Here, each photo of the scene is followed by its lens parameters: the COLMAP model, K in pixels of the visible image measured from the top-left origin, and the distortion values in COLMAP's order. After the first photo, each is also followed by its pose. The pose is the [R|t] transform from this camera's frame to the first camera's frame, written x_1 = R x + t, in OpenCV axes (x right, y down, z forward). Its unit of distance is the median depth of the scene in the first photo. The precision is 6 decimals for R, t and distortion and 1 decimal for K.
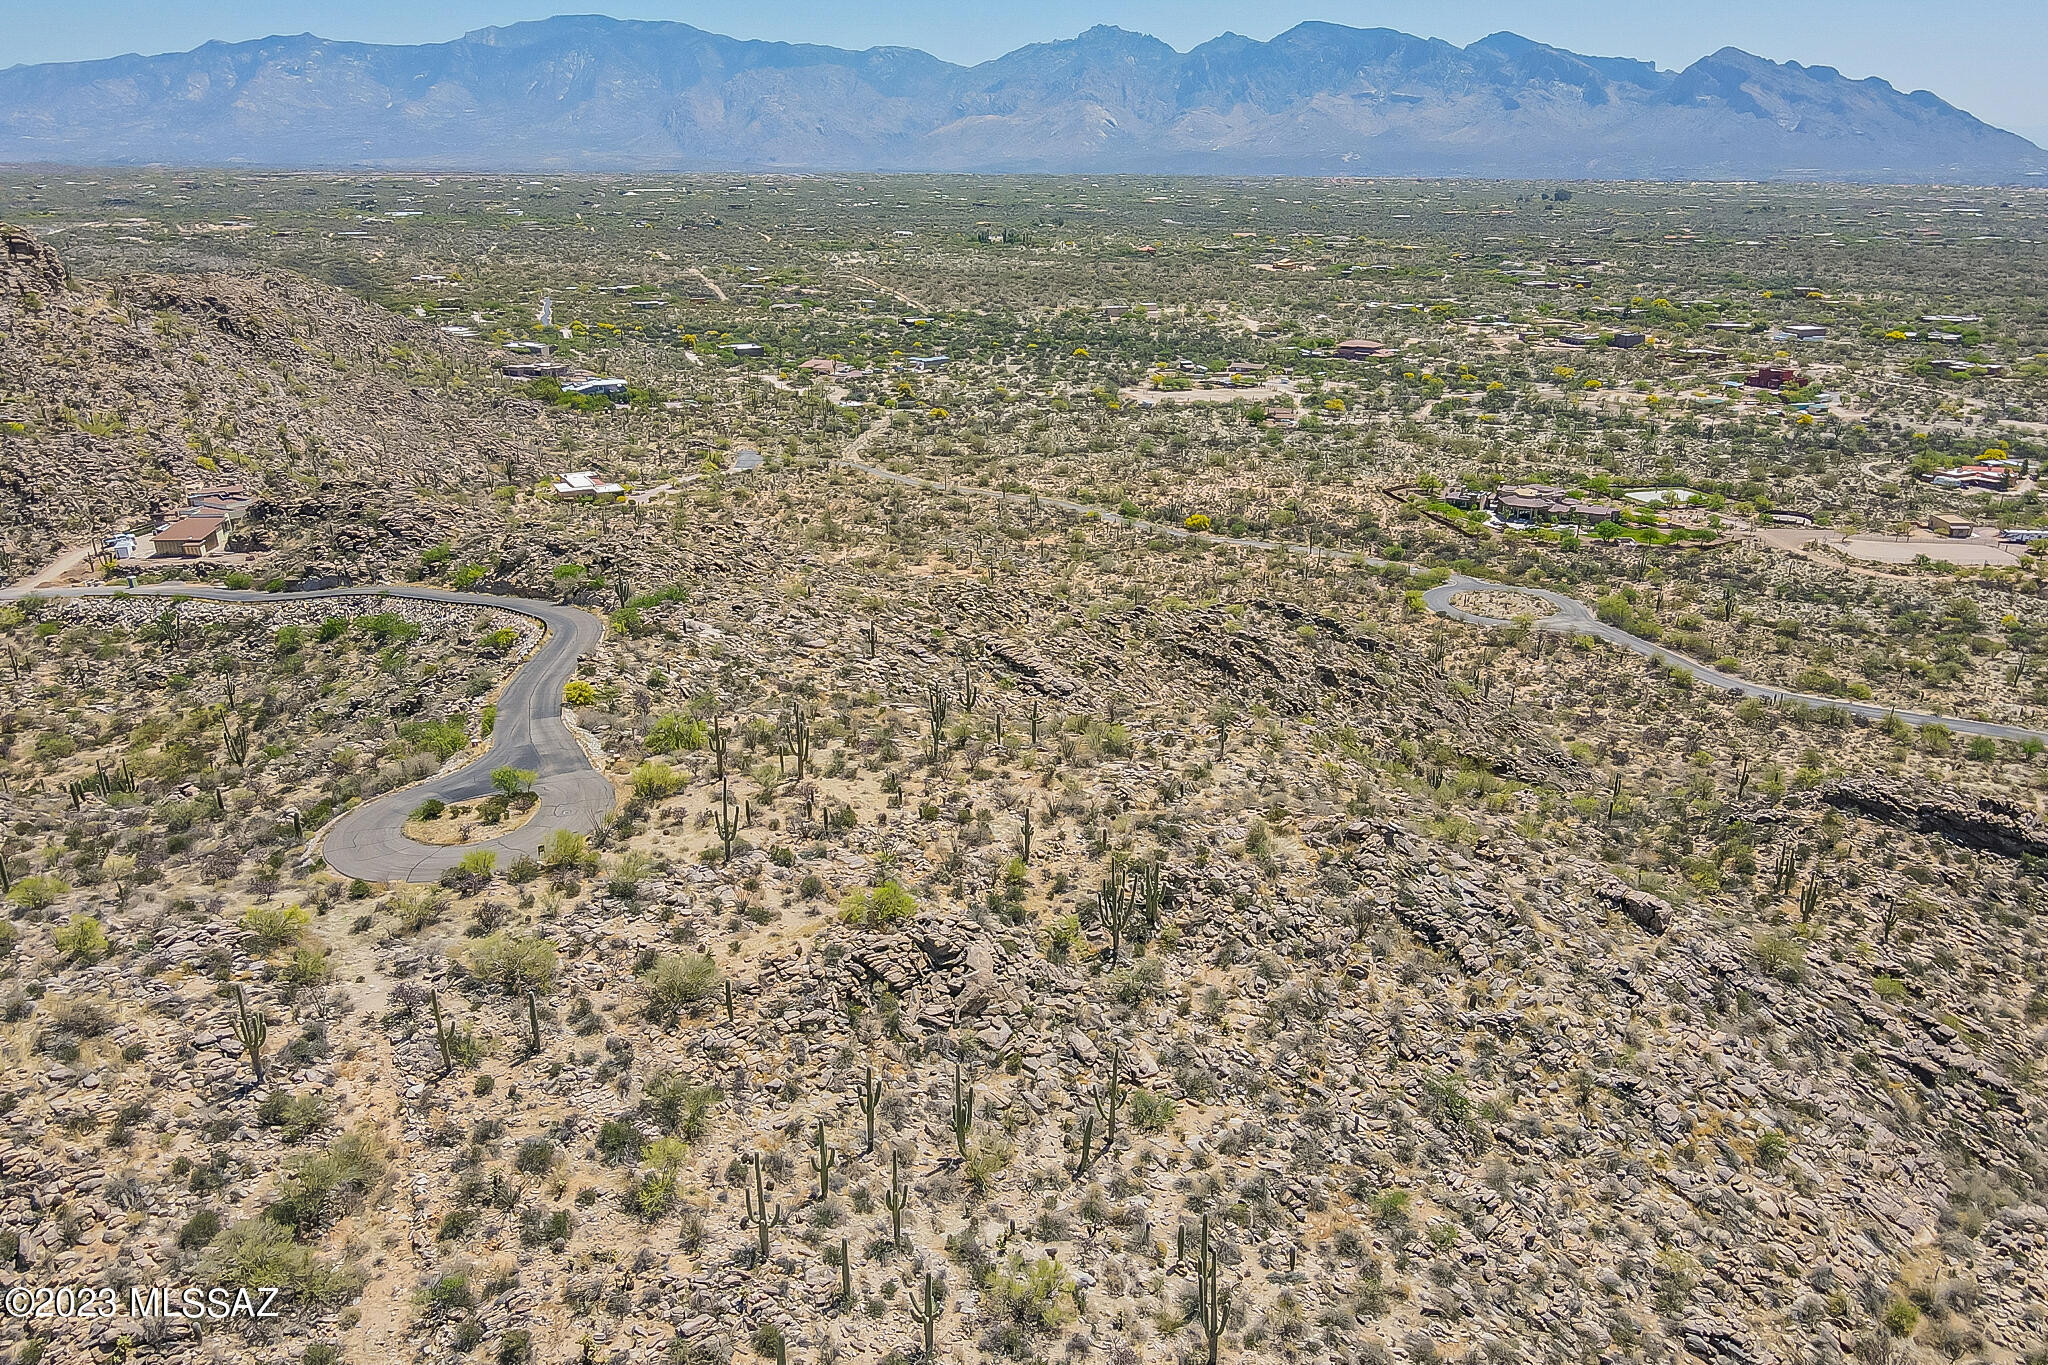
lens RADIAL K [[1506.7, 0, 1021.3], [0, 1506.7, 694.2], [0, 0, 1]] dist [0.001010, 0.019908]
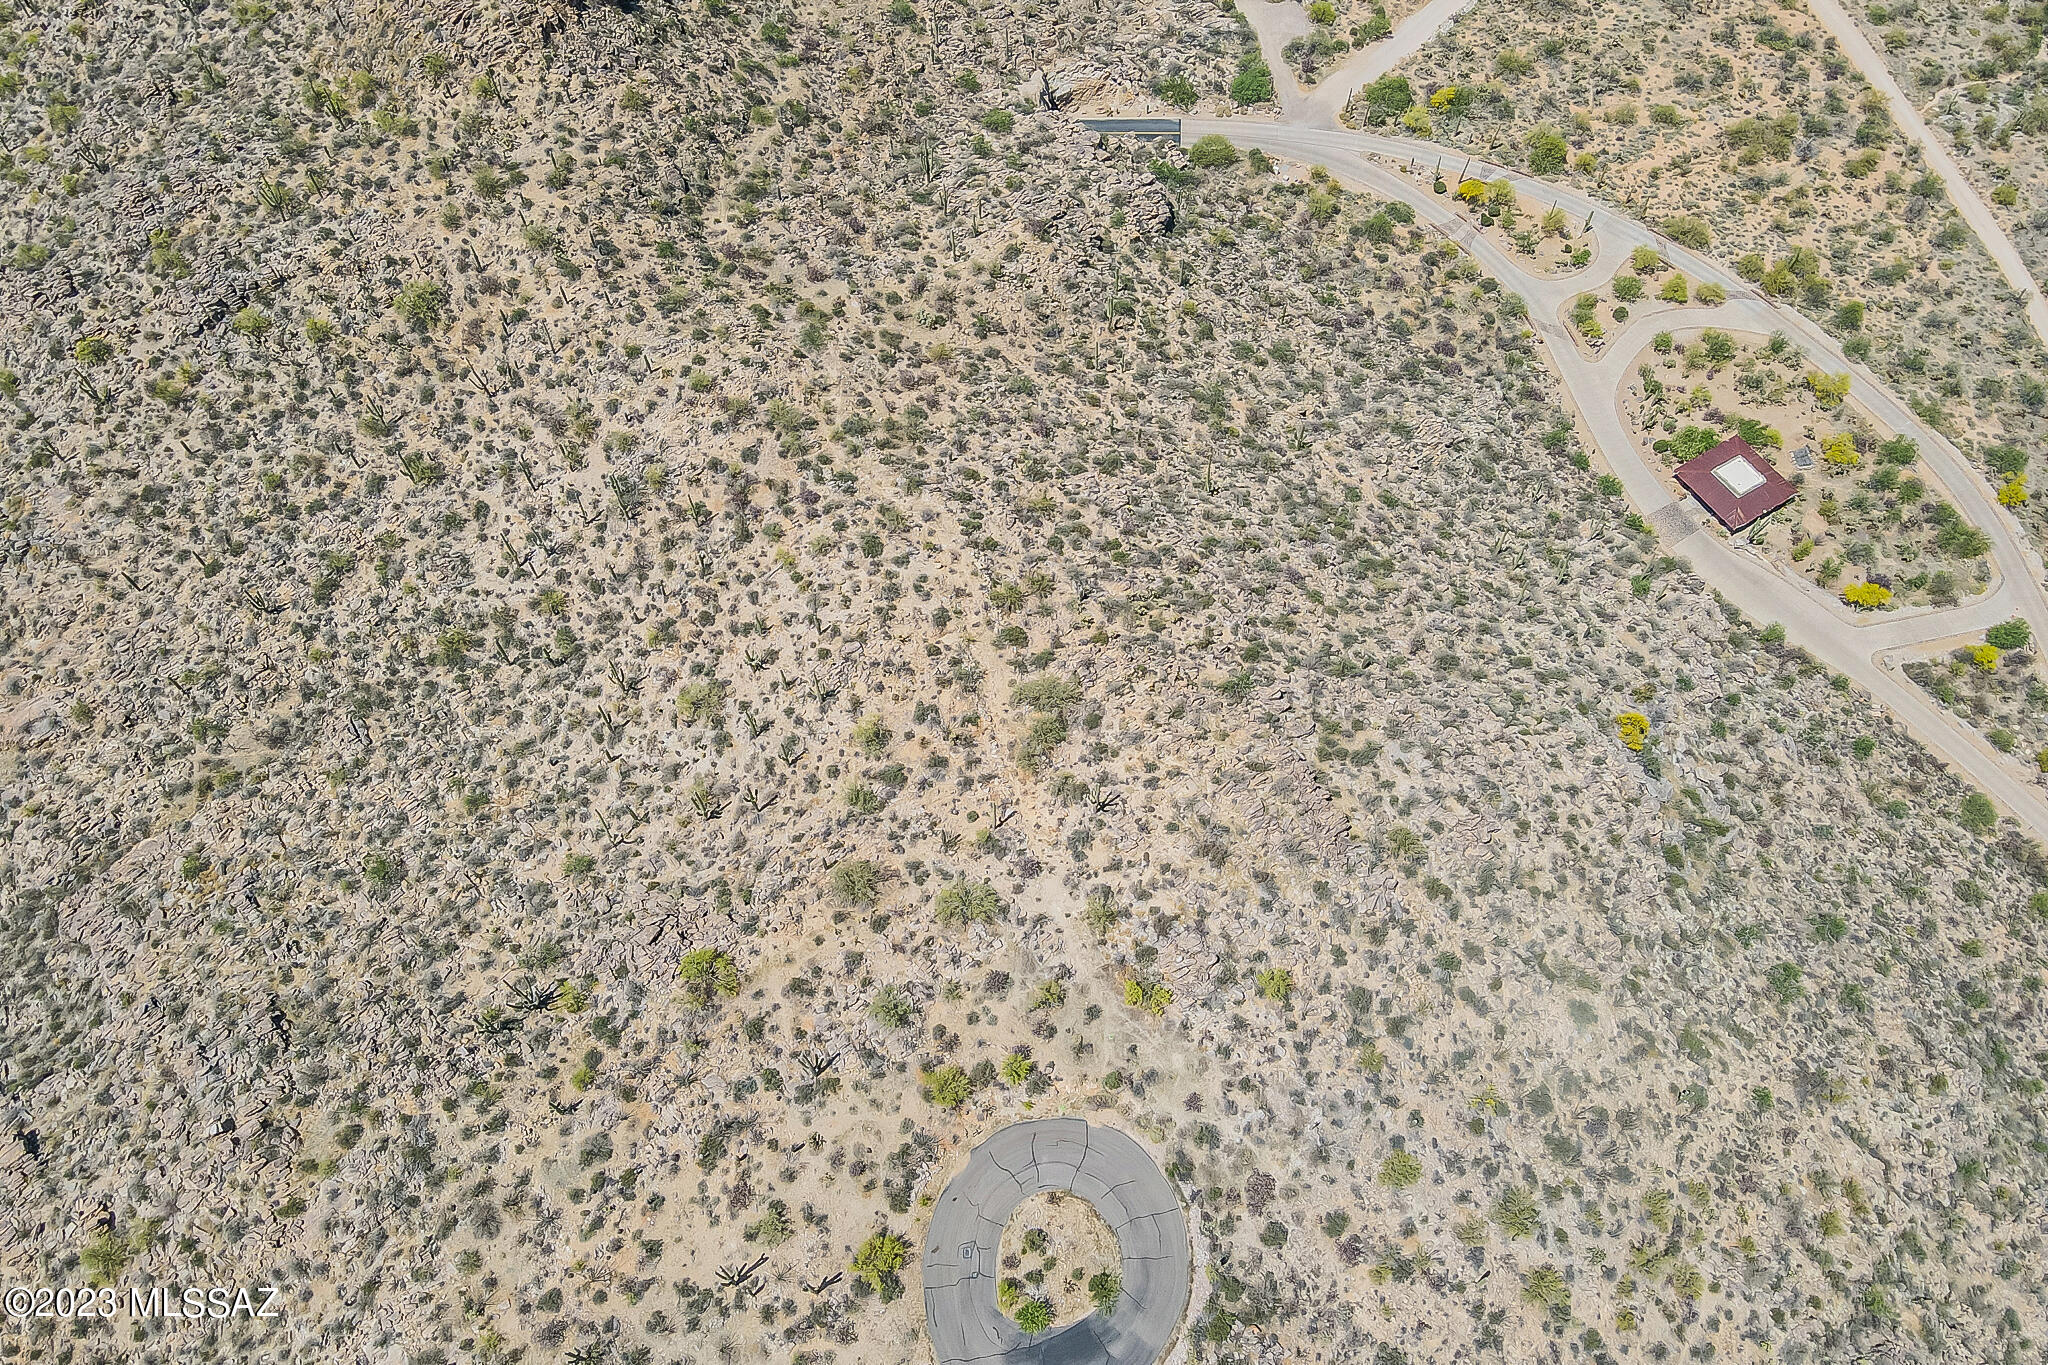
lens RADIAL K [[1506.7, 0, 1022.6], [0, 1506.7, 686.8], [0, 0, 1]] dist [0.001010, 0.019908]
pose [[-0.987323, -0.129687, 0.091507, -0.422847], [0.070245, 0.159965, 0.984620, -1.095579], [-0.142331, 0.978566, -0.148828, 0.851417]]
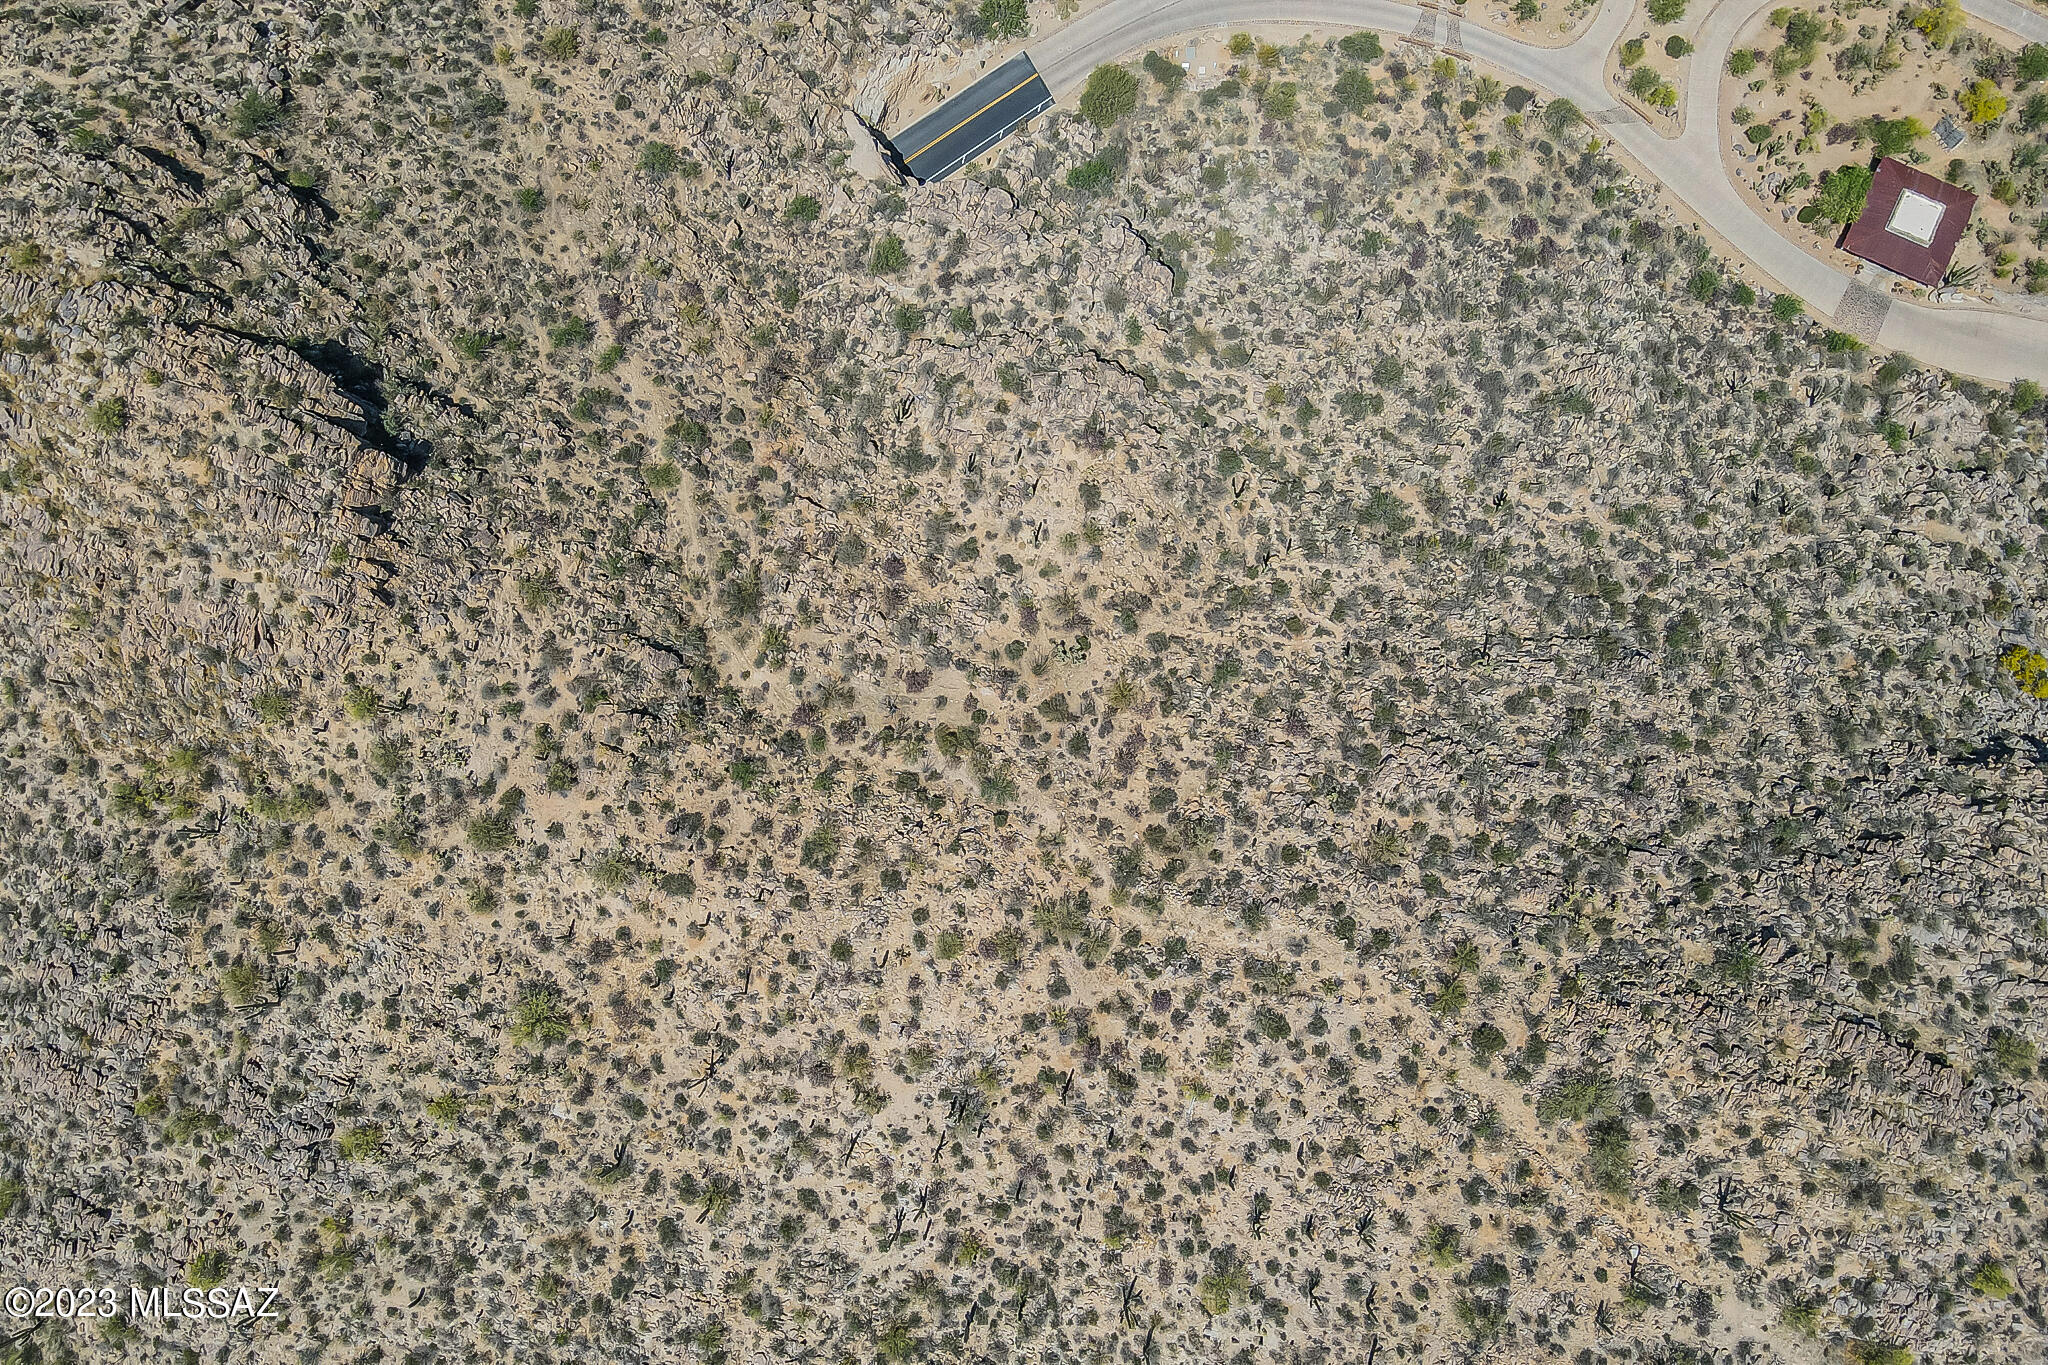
lens RADIAL K [[1506.7, 0, 989.9], [0, 1506.7, 747.0], [0, 0, 1]] dist [0.001010, 0.019908]
pose [[-0.908640, 0.417476, 0.009333, -0.018498], [-0.113164, -0.267694, 0.956835, -0.787193], [0.401954, 0.868363, 0.290481, -0.142001]]
